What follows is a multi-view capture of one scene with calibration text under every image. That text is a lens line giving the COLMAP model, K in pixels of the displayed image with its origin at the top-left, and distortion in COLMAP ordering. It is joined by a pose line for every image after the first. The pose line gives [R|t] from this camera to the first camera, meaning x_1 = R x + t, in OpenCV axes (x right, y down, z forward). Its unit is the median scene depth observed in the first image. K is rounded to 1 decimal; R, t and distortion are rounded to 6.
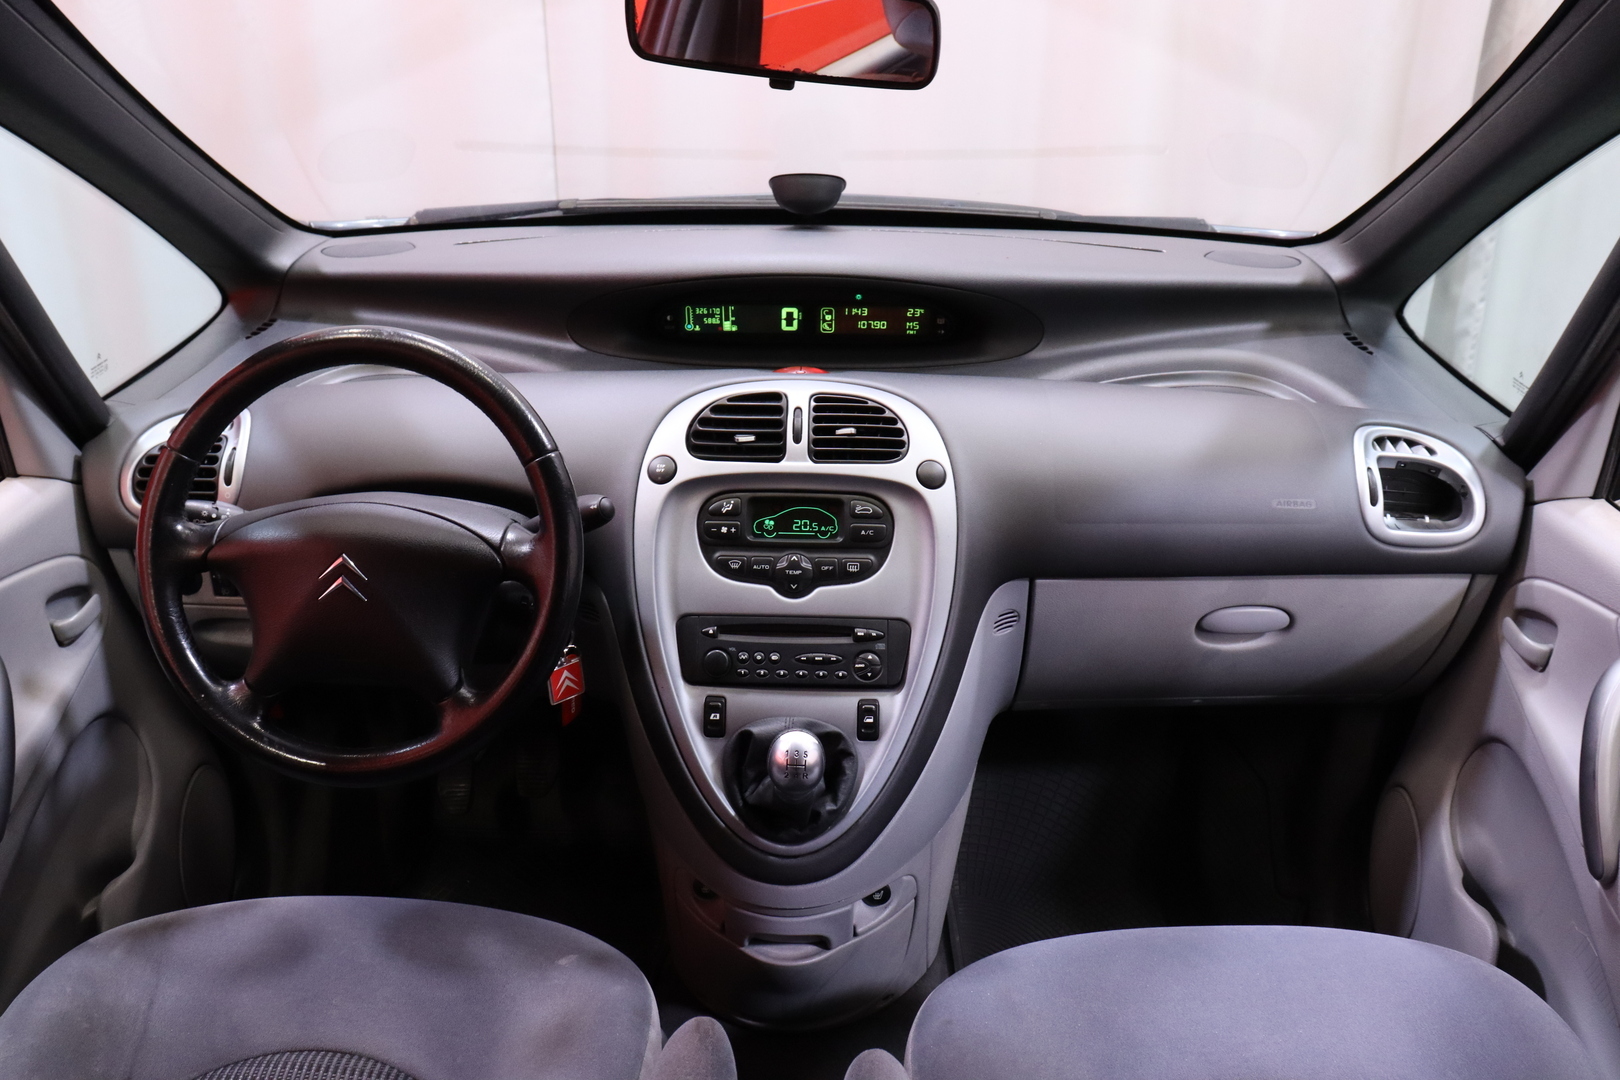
lens RADIAL K [[1335.7, 0, 799.5], [0, 1335.7, 527.5], [0, 0, 1]] dist [-0.160795, 0.125313]
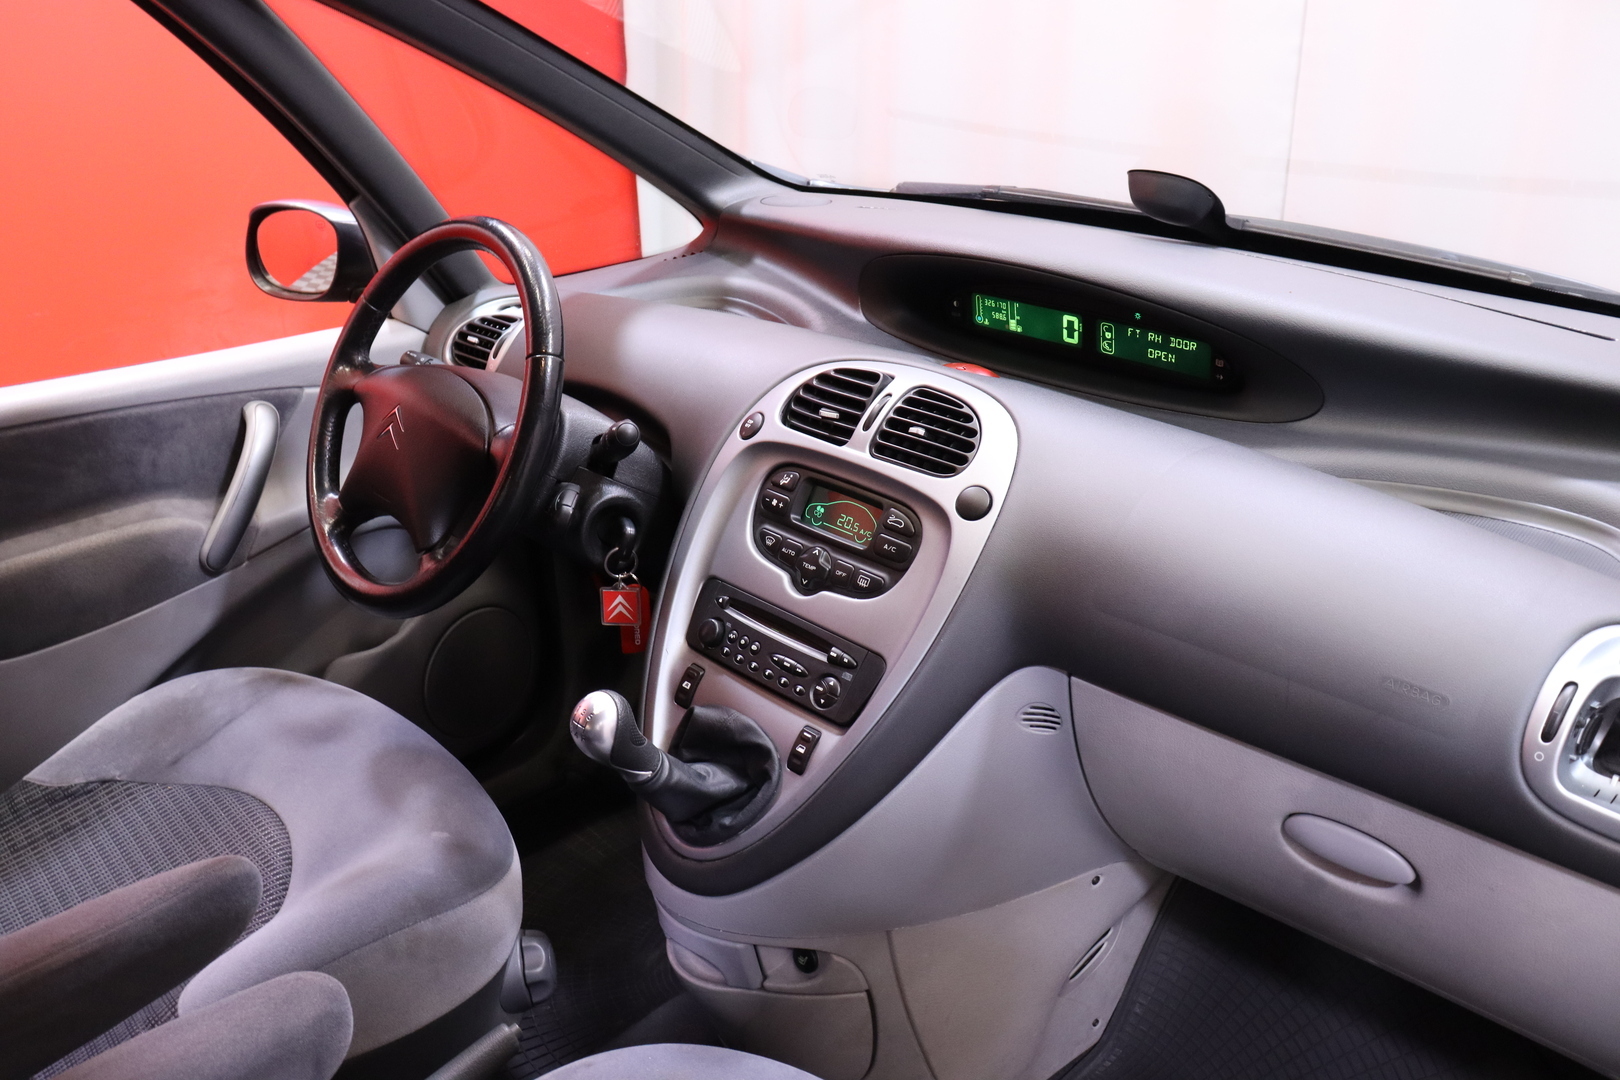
lens RADIAL K [[1335.7, 0, 798.5], [0, 1335.7, 538.3], [0, 0, 1]] dist [-0.160795, 0.125313]
pose [[0.709619, 0.271463, -0.650191, 0.551314], [-0.297451, 0.951956, 0.072816, -0.045927], [0.638720, 0.141728, 0.756274, 0.315379]]
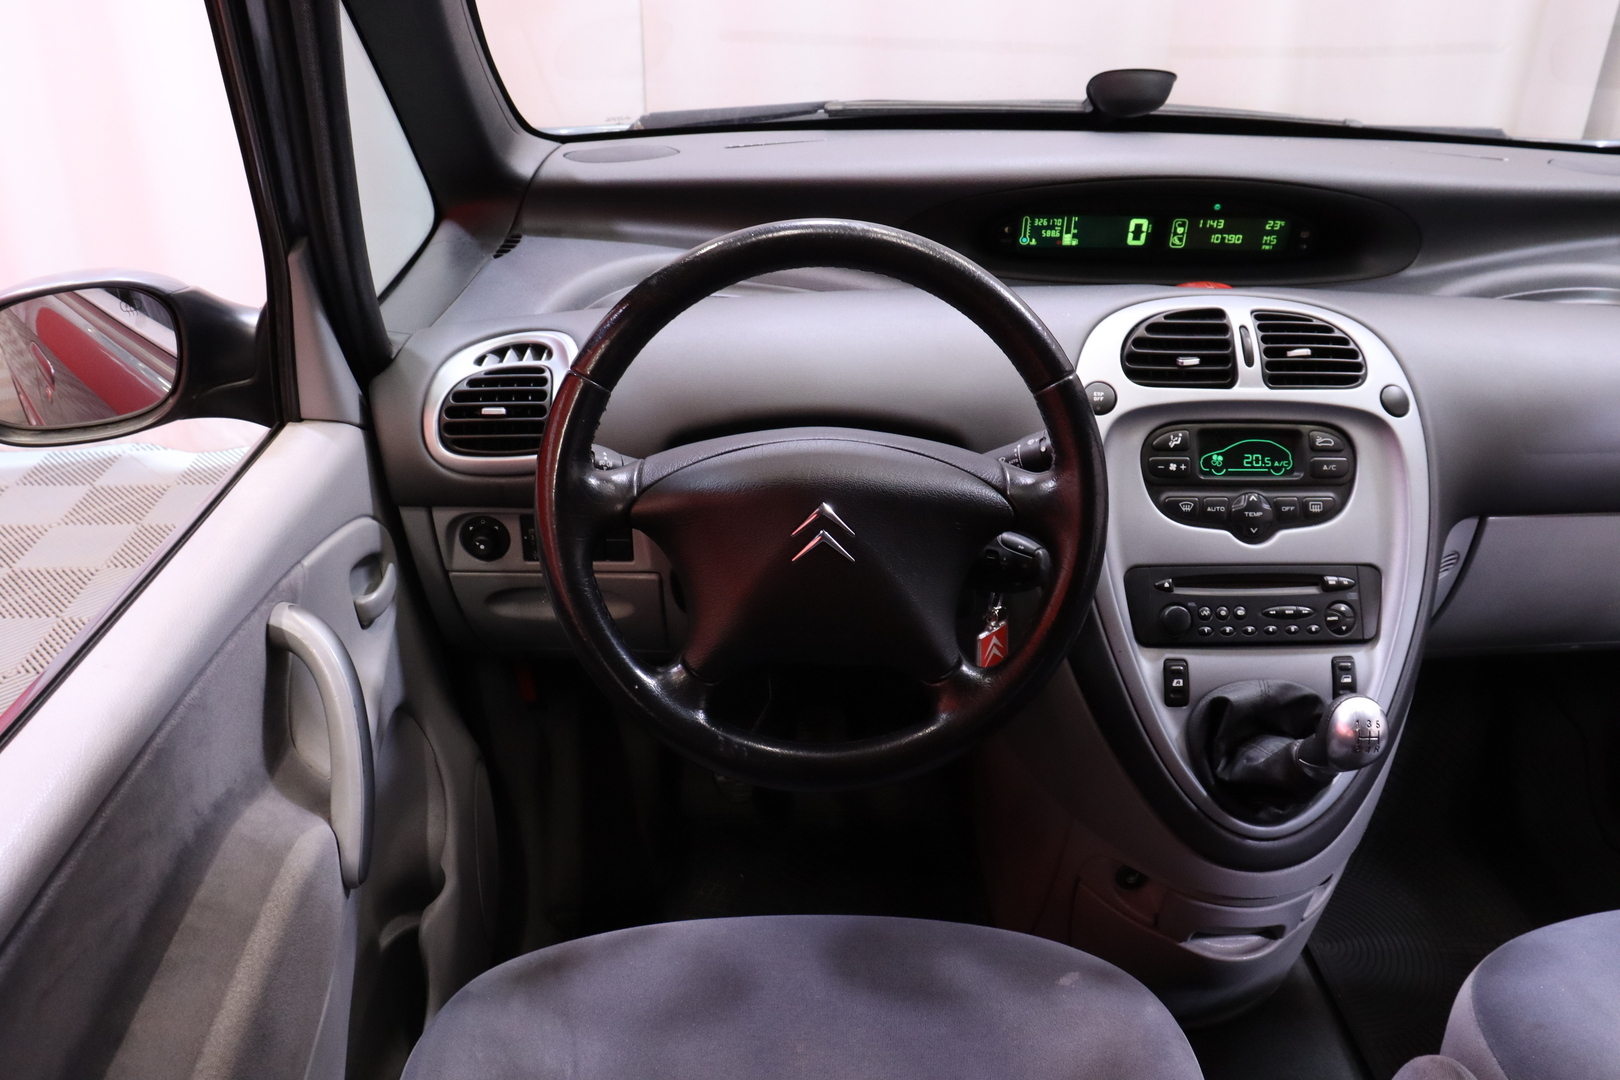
lens RADIAL K [[1335.7, 0, 807.6], [0, 1335.7, 531.1], [0, 0, 1]] dist [-0.160795, 0.125313]
pose [[0.998367, -0.023759, 0.051953, -0.333610], [0.021700, 0.998971, 0.039834, 0.003876], [-0.052846, -0.038641, 0.997855, 0.155103]]
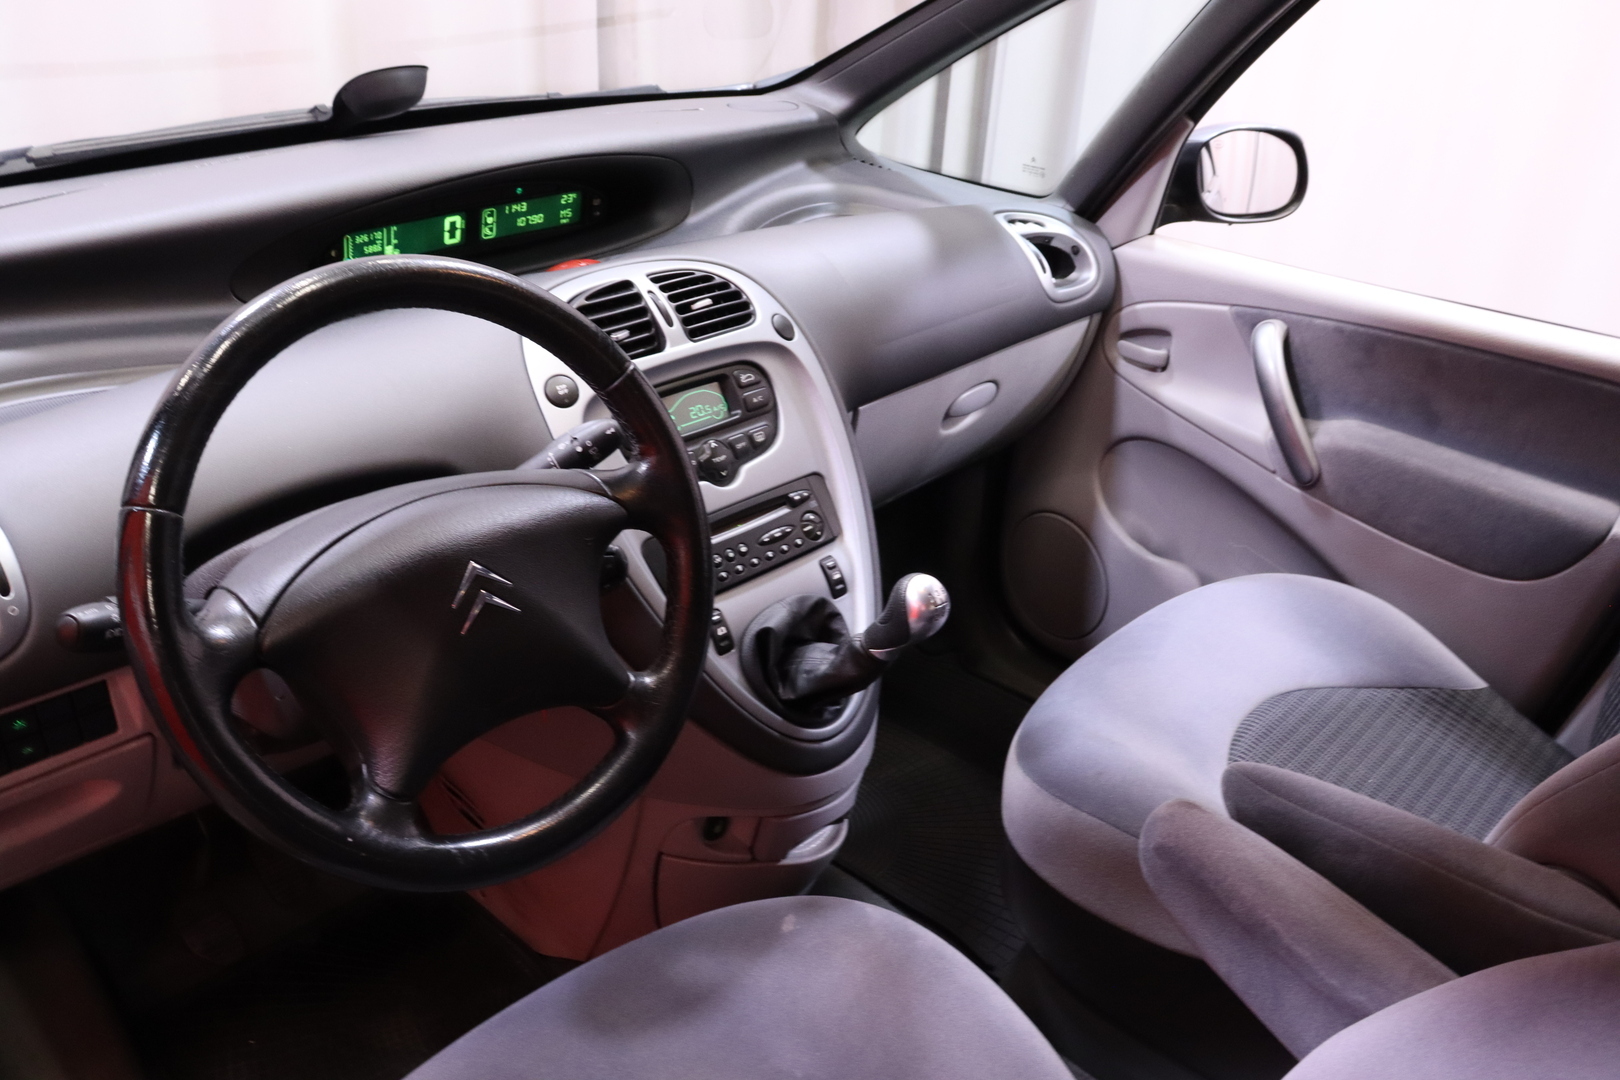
lens RADIAL K [[1335.7, 0, 820.8], [0, 1335.7, 553.0], [0, 0, 1]] dist [-0.160795, 0.125313]
pose [[0.663837, -0.328836, 0.671705, -0.589923], [0.289043, 0.941167, 0.175095, -0.045977], [-0.689764, 0.077917, 0.719829, 0.283415]]
